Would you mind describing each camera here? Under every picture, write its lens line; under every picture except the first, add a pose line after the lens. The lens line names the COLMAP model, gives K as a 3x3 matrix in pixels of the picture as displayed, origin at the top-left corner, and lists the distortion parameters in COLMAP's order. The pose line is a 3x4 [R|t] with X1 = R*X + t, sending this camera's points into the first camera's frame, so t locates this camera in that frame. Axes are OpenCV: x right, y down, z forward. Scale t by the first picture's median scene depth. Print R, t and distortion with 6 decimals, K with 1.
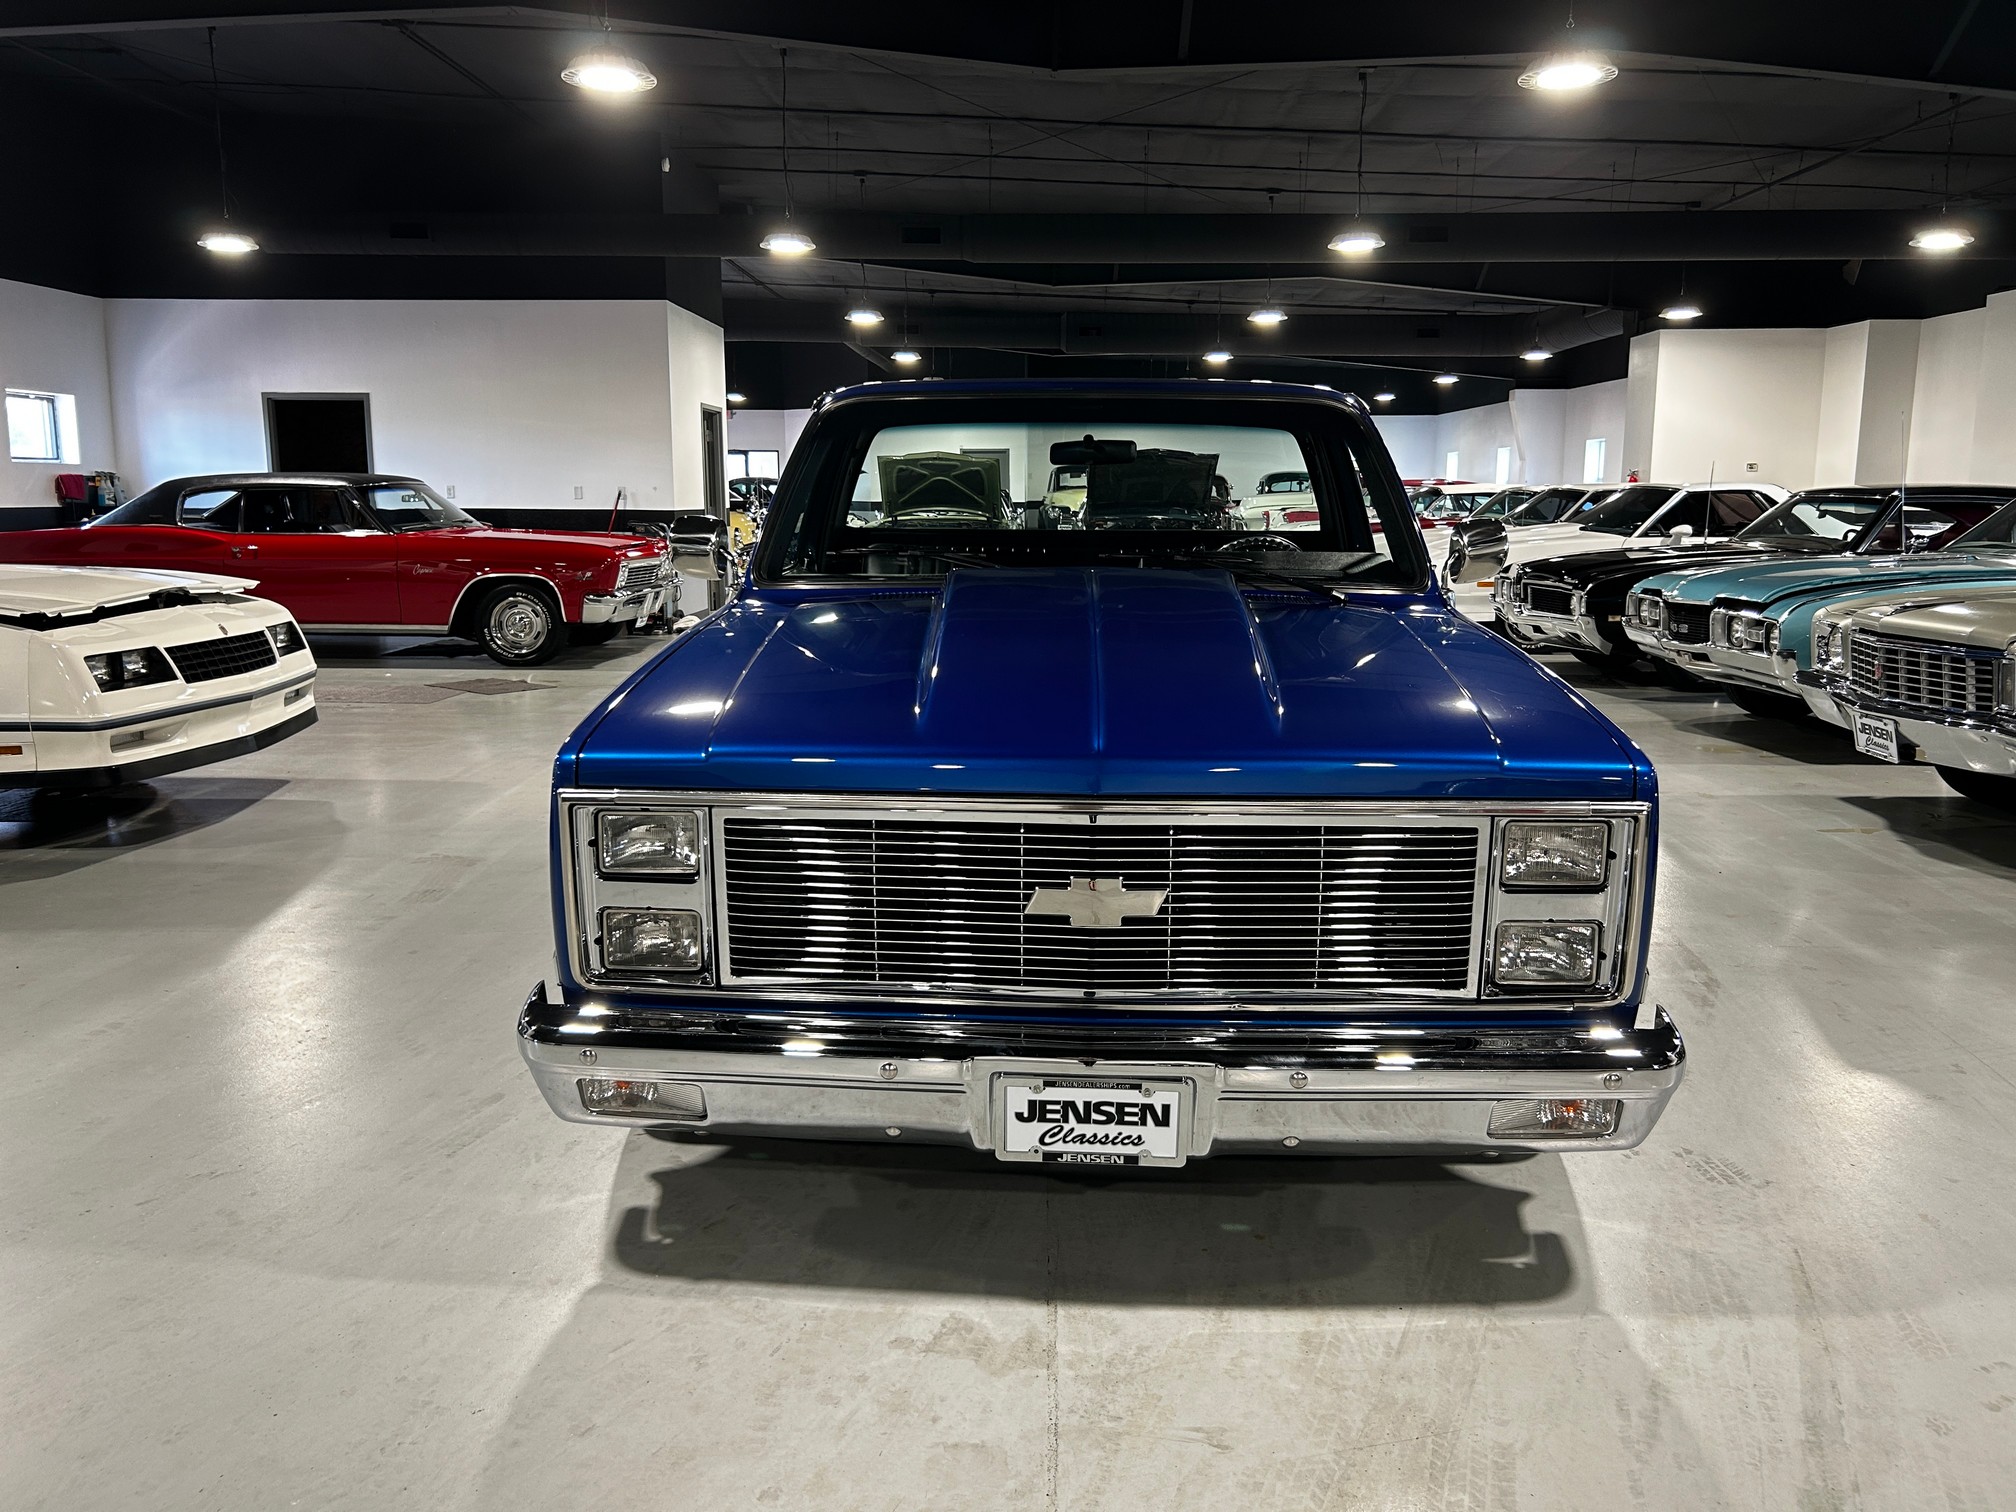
lens RADIAL K [[1542.1, 0, 1006.5], [0, 1542.1, 746.4], [0, 0, 1]] dist [0.052103, -0.056913]
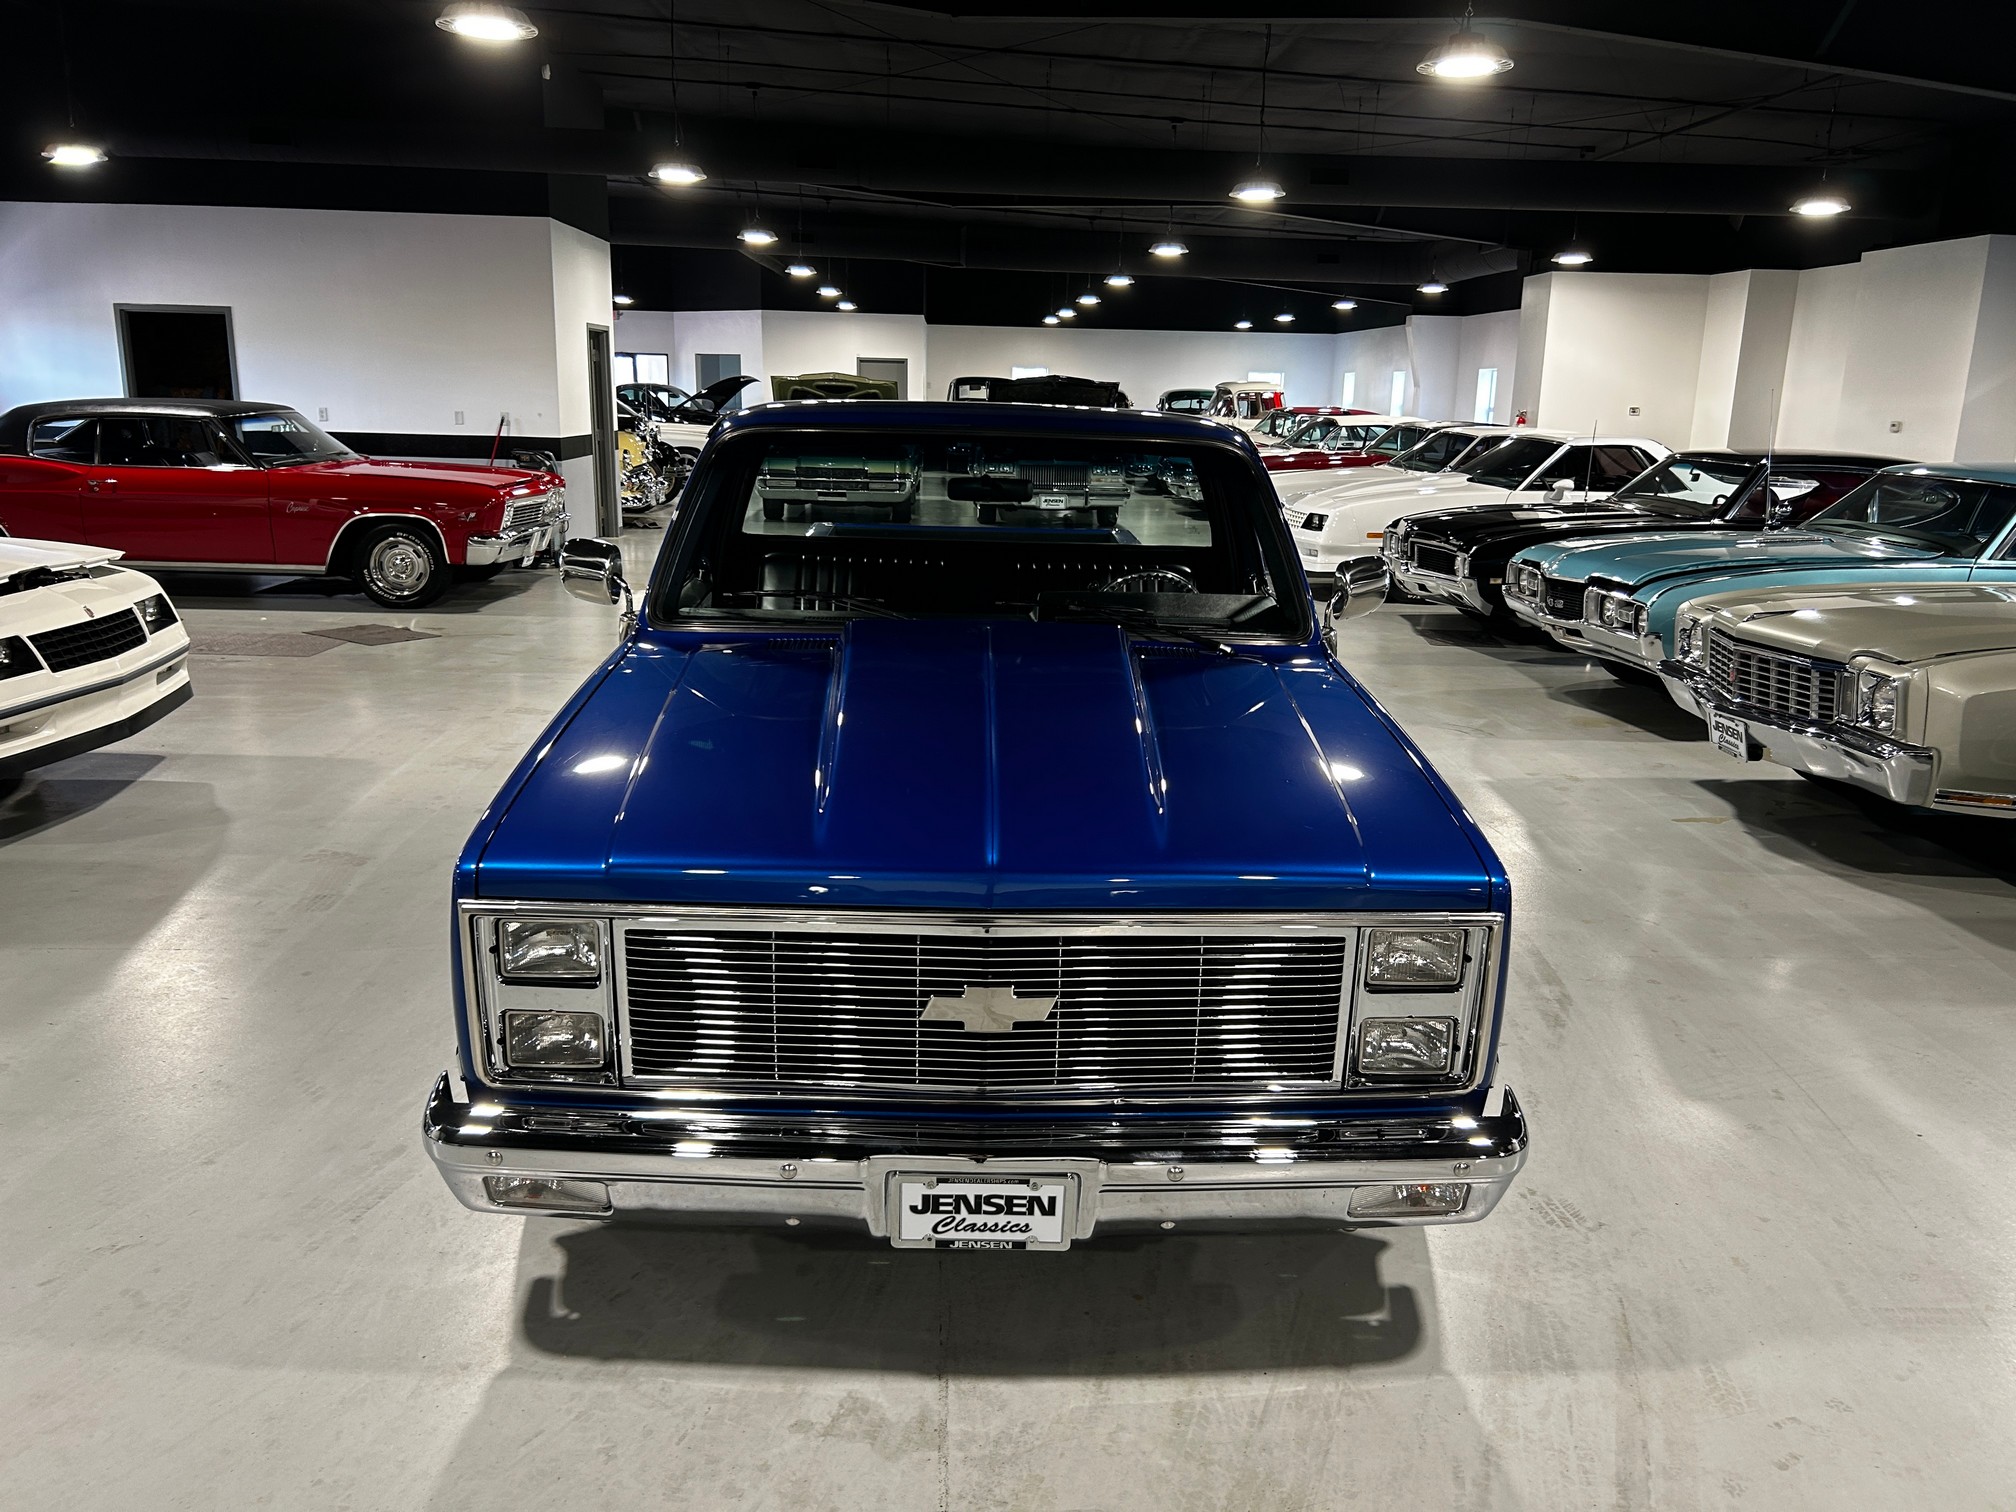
lens RADIAL K [[1542.1, 0, 1022.3], [0, 1542.1, 769.8], [0, 0, 1]] dist [0.052103, -0.056913]
pose [[0.997093, 0.002205, 0.076165, 0.000939], [-0.008369, 0.996703, 0.080702, -0.129856], [-0.075736, -0.081105, 0.993824, -0.027907]]
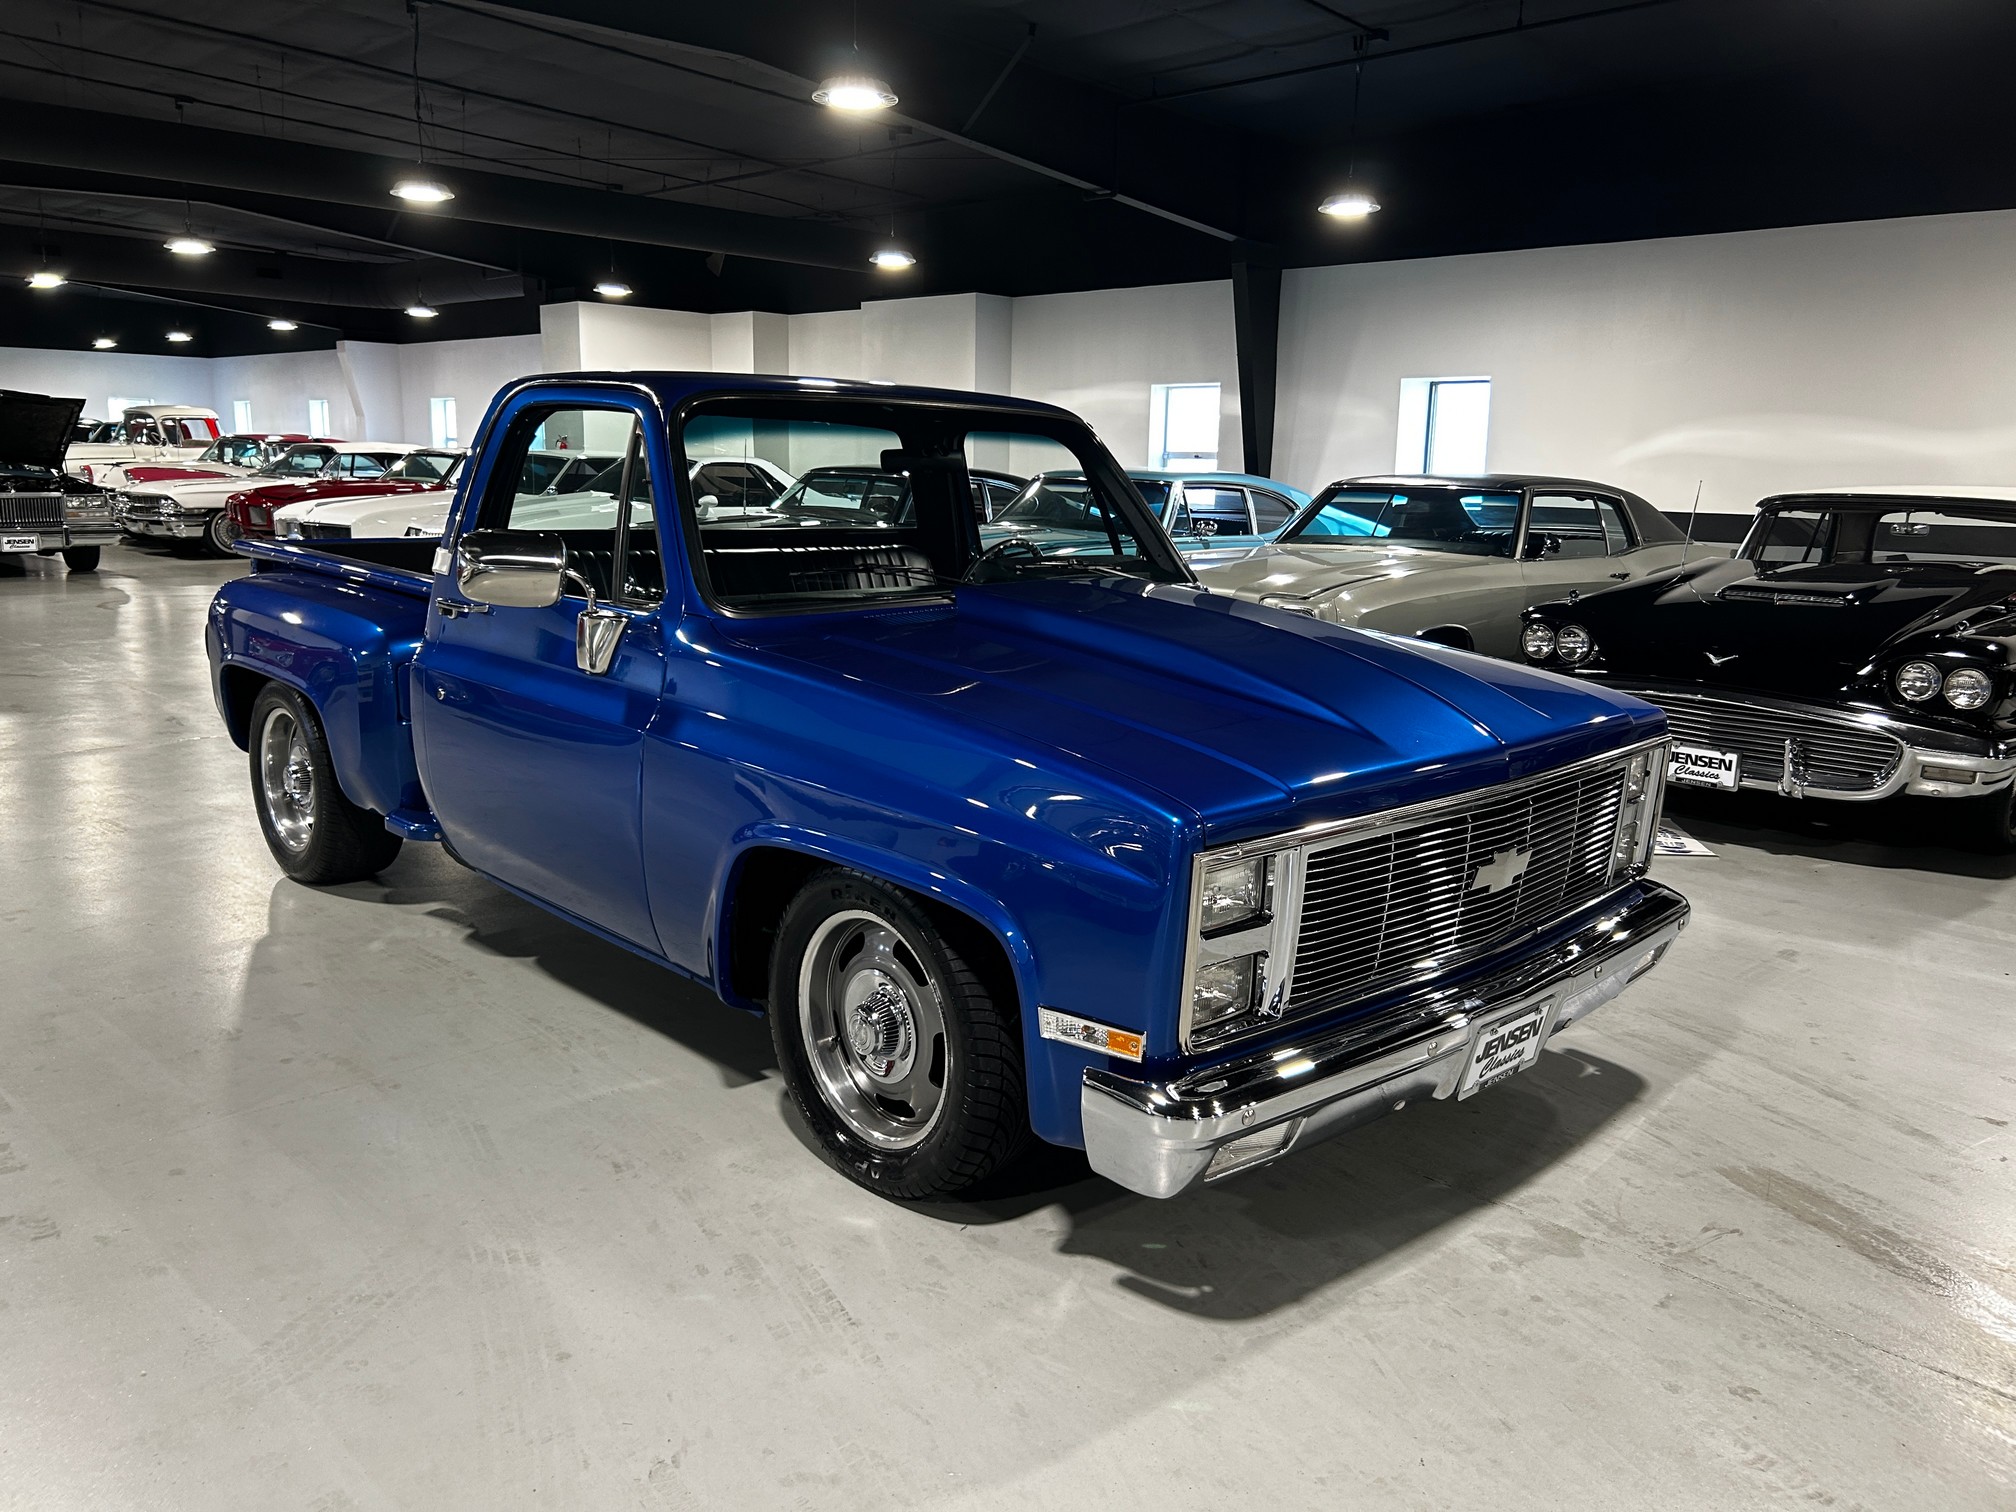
lens RADIAL K [[1542.1, 0, 1021.4], [0, 1542.1, 771.5], [0, 0, 1]] dist [0.052103, -0.056913]
pose [[0.677810, -0.135285, 0.722684, -0.952060], [0.100431, 0.990749, 0.091272, -0.111237], [-0.728346, 0.010715, 0.685126, 0.390965]]
